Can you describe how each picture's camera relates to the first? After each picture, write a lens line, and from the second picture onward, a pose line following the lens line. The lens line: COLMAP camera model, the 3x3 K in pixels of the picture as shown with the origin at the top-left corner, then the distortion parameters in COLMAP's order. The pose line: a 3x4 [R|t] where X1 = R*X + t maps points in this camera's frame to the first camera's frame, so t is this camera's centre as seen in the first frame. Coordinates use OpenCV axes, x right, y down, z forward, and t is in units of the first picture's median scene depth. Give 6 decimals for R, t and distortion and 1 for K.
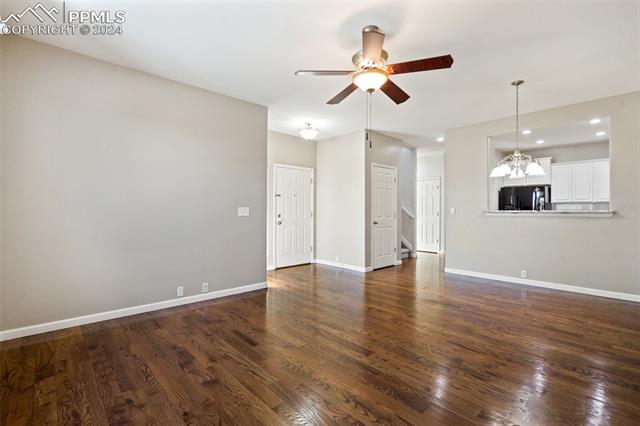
lens RADIAL K [[294.6, 0, 322.3], [0, 294.6, 212.8], [0, 0, 1]] dist [0.005456, 0.001684]
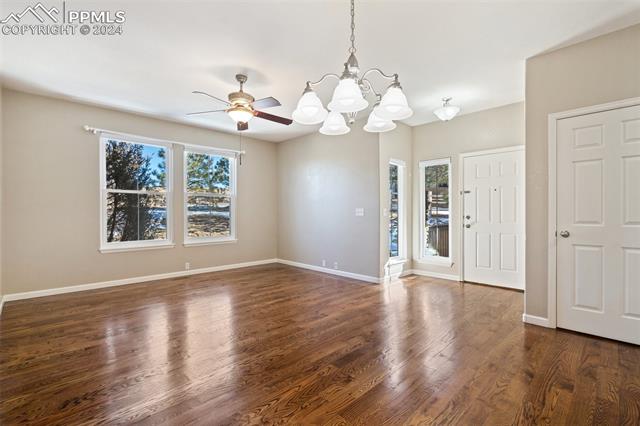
lens RADIAL K [[294.6, 0, 319.1], [0, 294.6, 213.8], [0, 0, 1]] dist [0.005456, 0.001684]
pose [[0.017520, 0.002098, -0.999844, 0.658753], [-0.004873, 0.999986, 0.002013, 0.001115], [0.999835, 0.004837, 0.017530, 0.579344]]
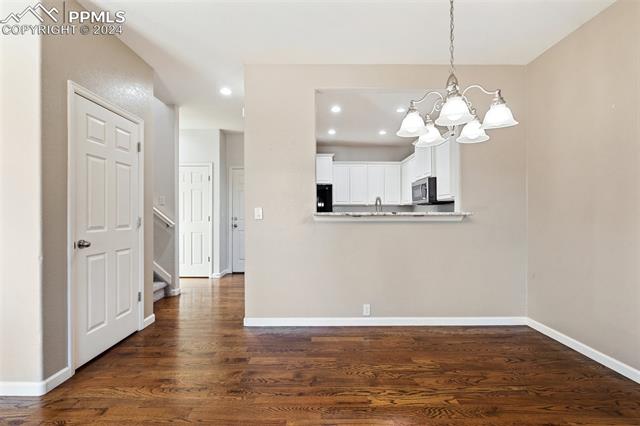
lens RADIAL K [[294.6, 0, 318.8], [0, 294.6, 215.0], [0, 0, 1]] dist [0.005456, 0.001684]
pose [[0.692282, -0.001930, 0.721624, 0.114572], [0.005201, 0.999984, -0.002315, -0.001622], [-0.721608, 0.005356, 0.692281, 0.509863]]
